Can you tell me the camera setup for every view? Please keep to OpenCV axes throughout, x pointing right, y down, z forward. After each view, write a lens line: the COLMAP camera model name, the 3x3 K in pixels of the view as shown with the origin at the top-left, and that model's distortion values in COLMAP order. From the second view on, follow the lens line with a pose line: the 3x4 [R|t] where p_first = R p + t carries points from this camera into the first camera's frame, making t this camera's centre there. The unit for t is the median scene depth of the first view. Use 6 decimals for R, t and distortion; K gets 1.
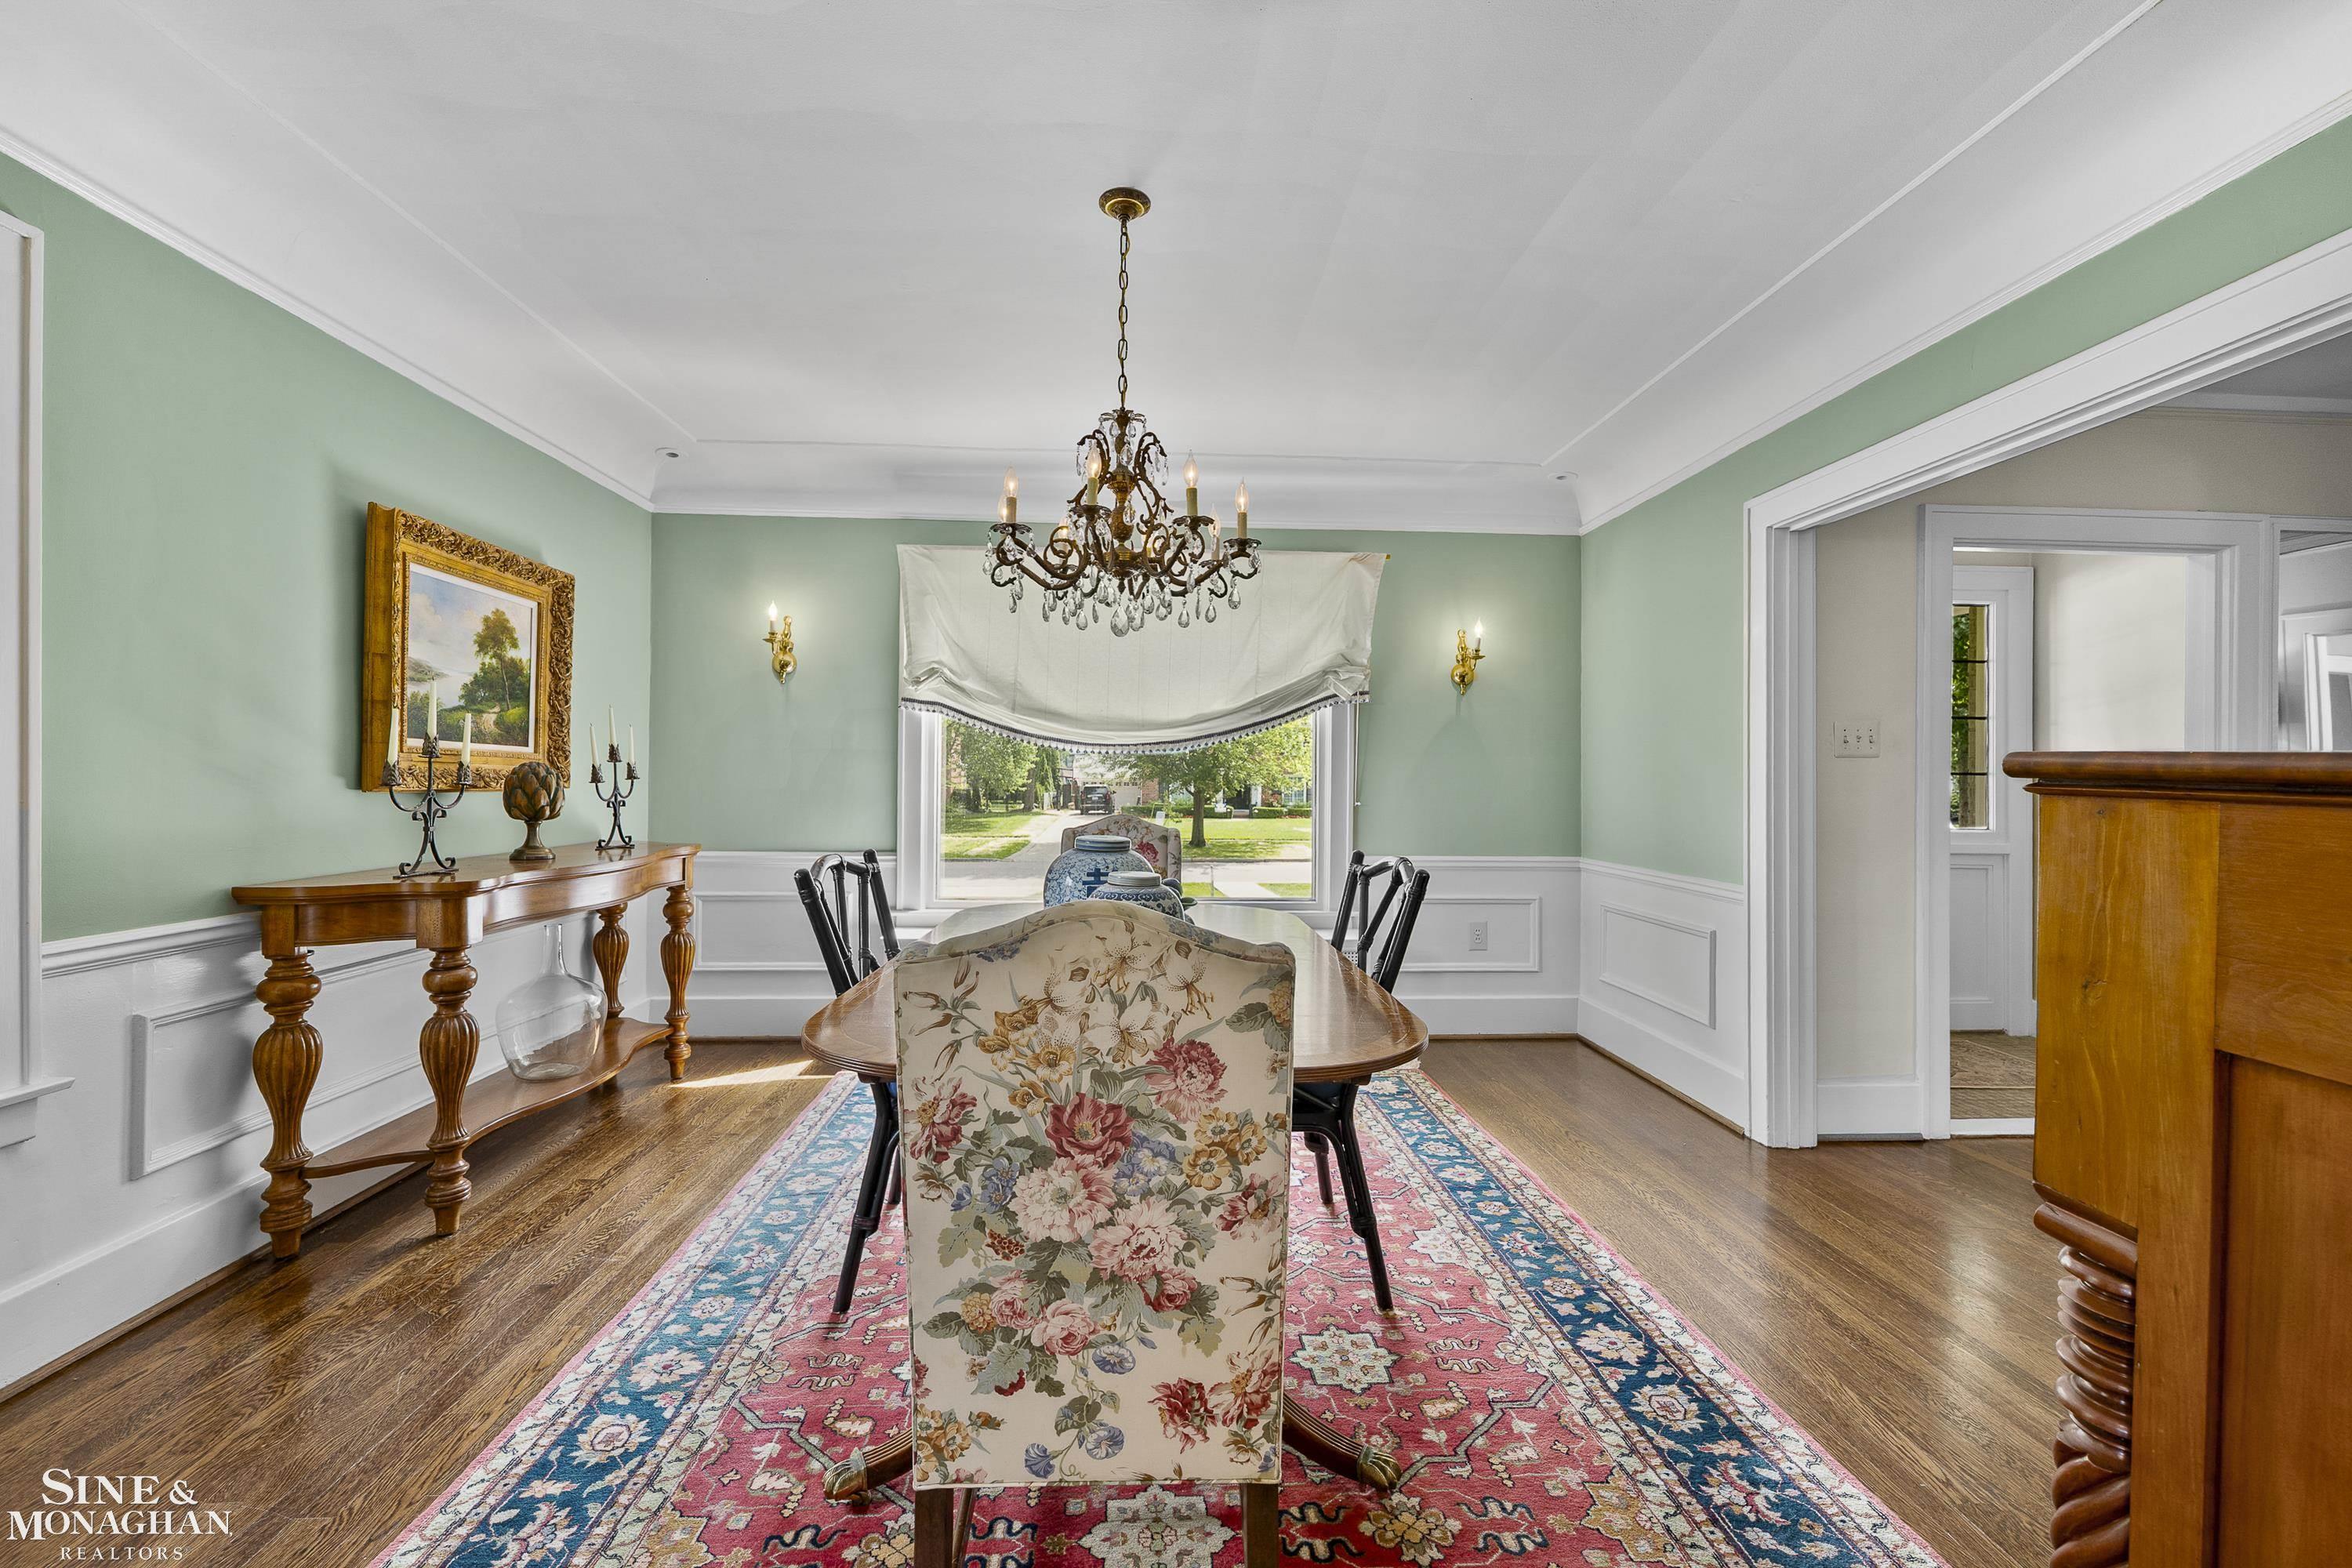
lens RADIAL K [[924.5, 0, 1218.1], [0, 924.5, 783.7], [0, 0, 1]] dist [-0.002081, 0.000049]
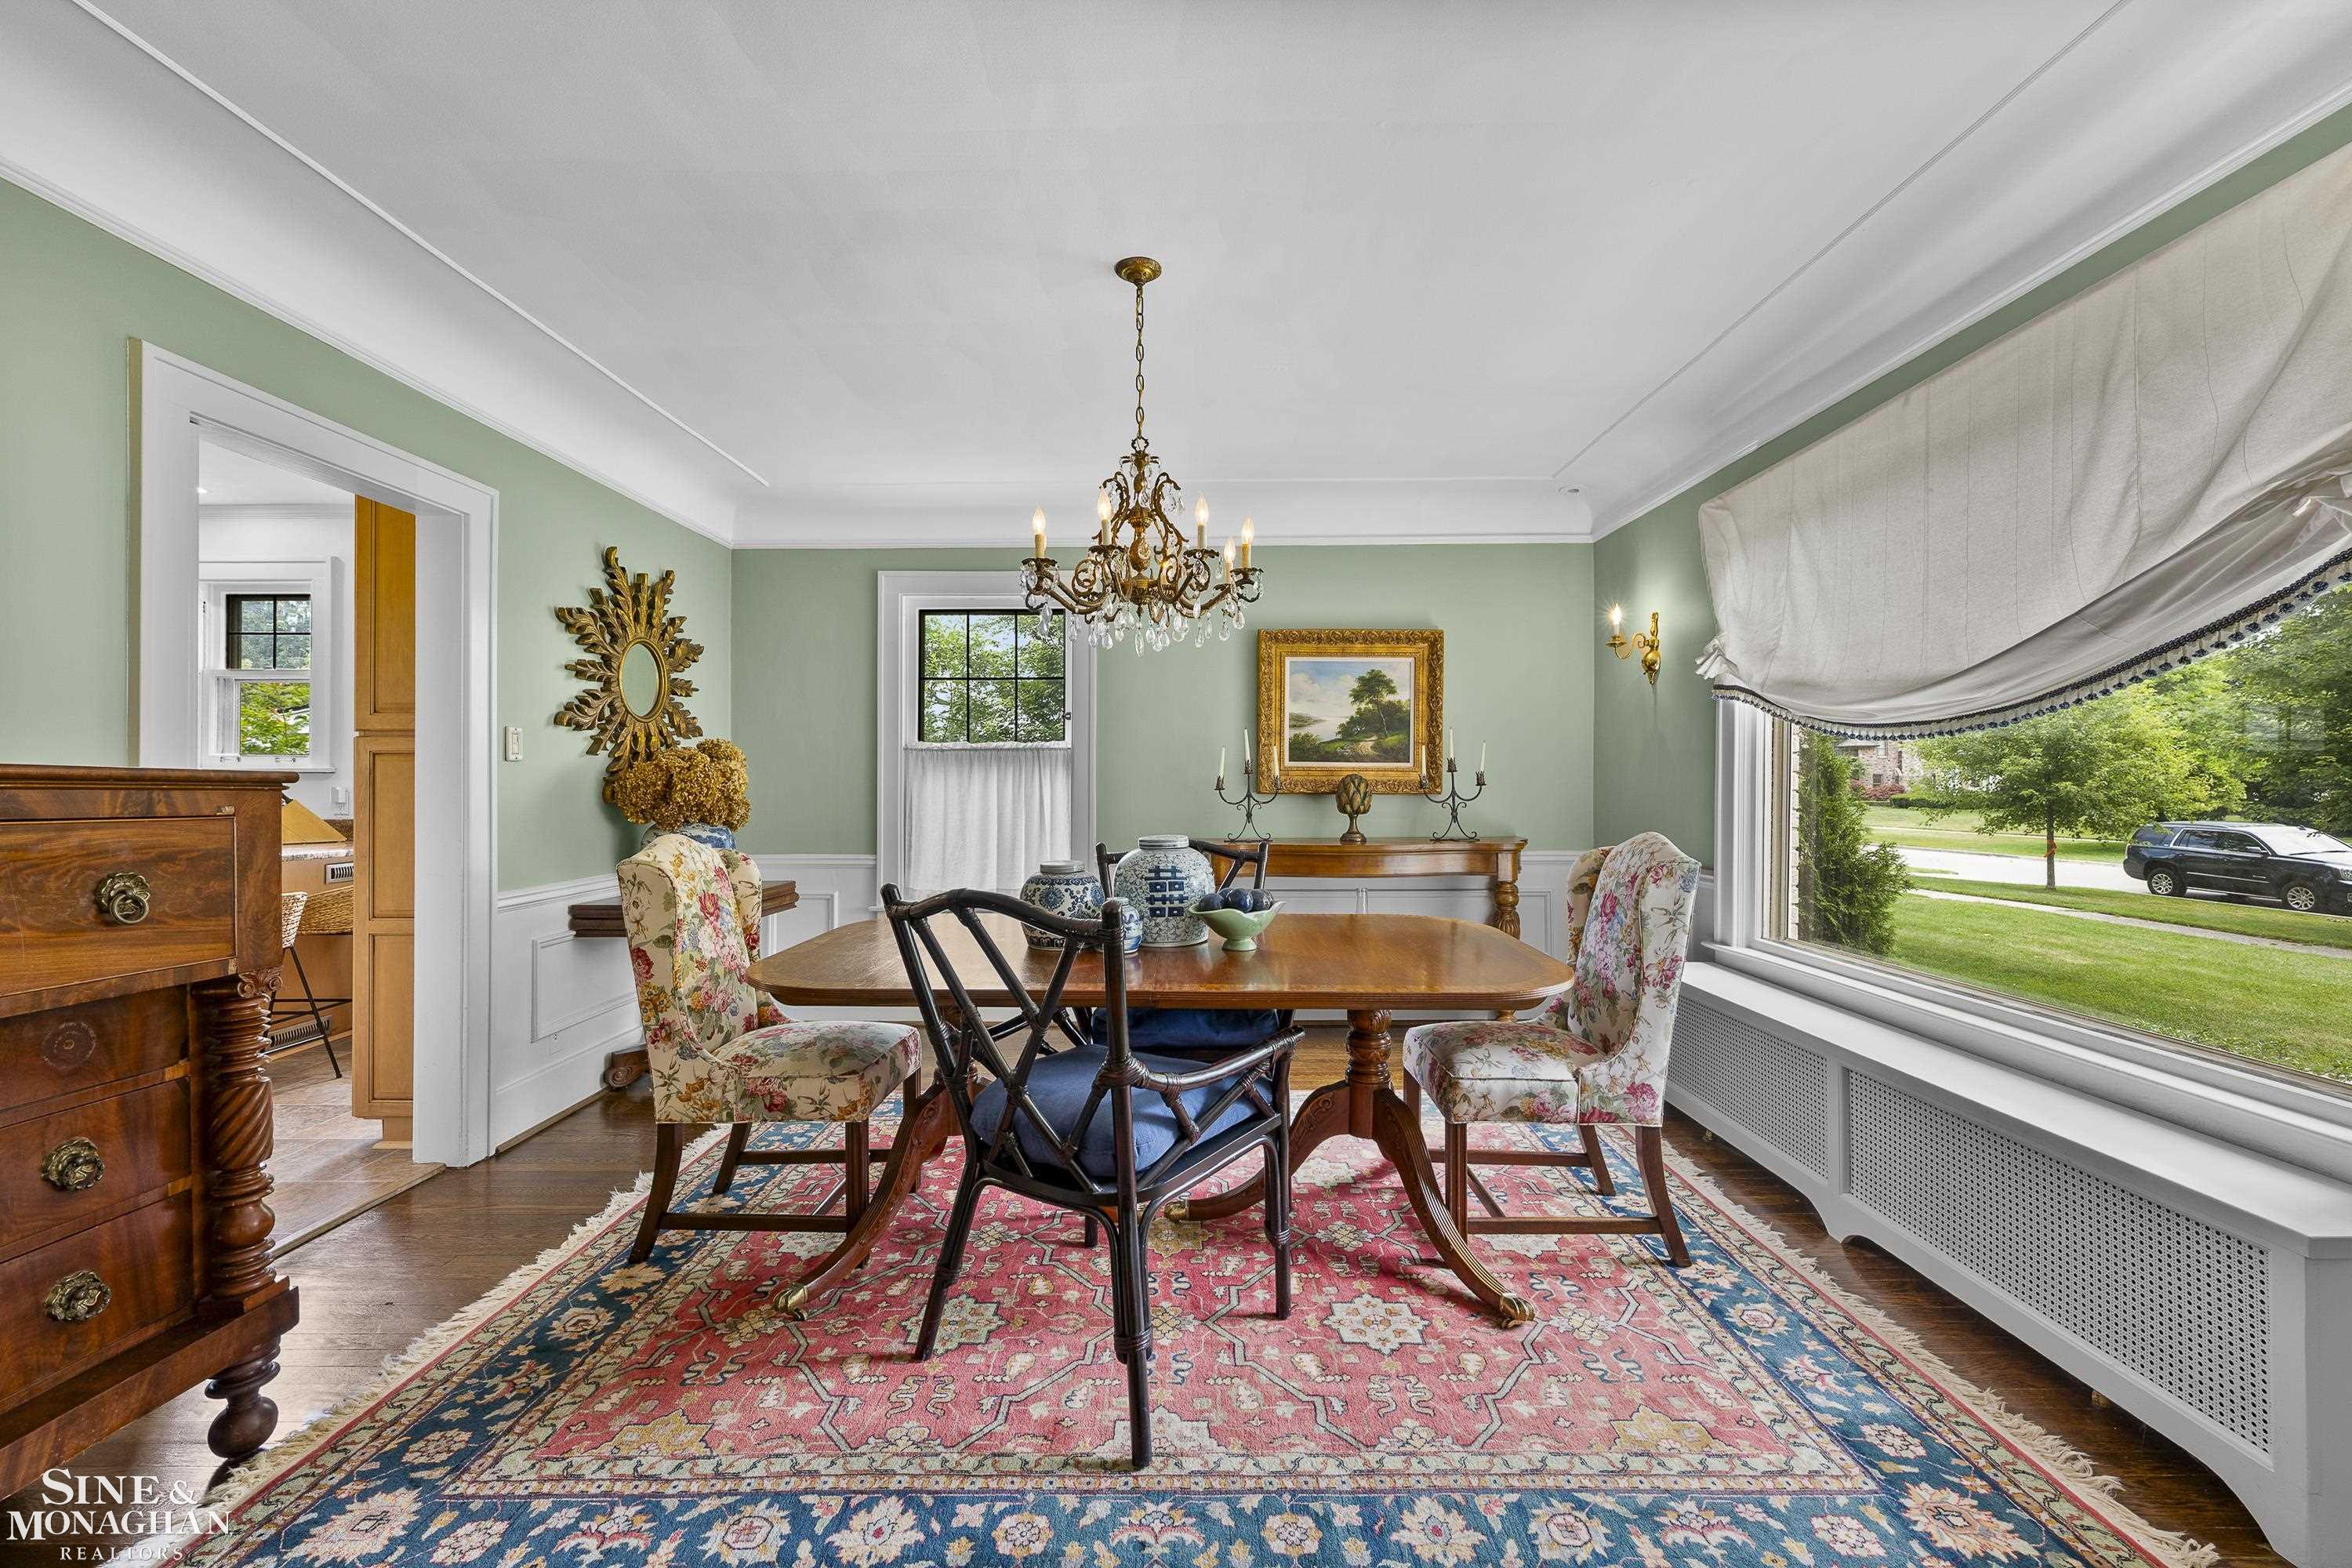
lens RADIAL K [[924.5, 0, 1168.4], [0, 924.5, 782.8], [0, 0, 1]] dist [-0.002081, 0.000049]
pose [[-0.061563, -0.007073, -0.998078, 1.142711], [-0.001360, 0.999975, -0.007003, 0.001246], [0.998102, 0.000926, -0.061572, 1.255535]]
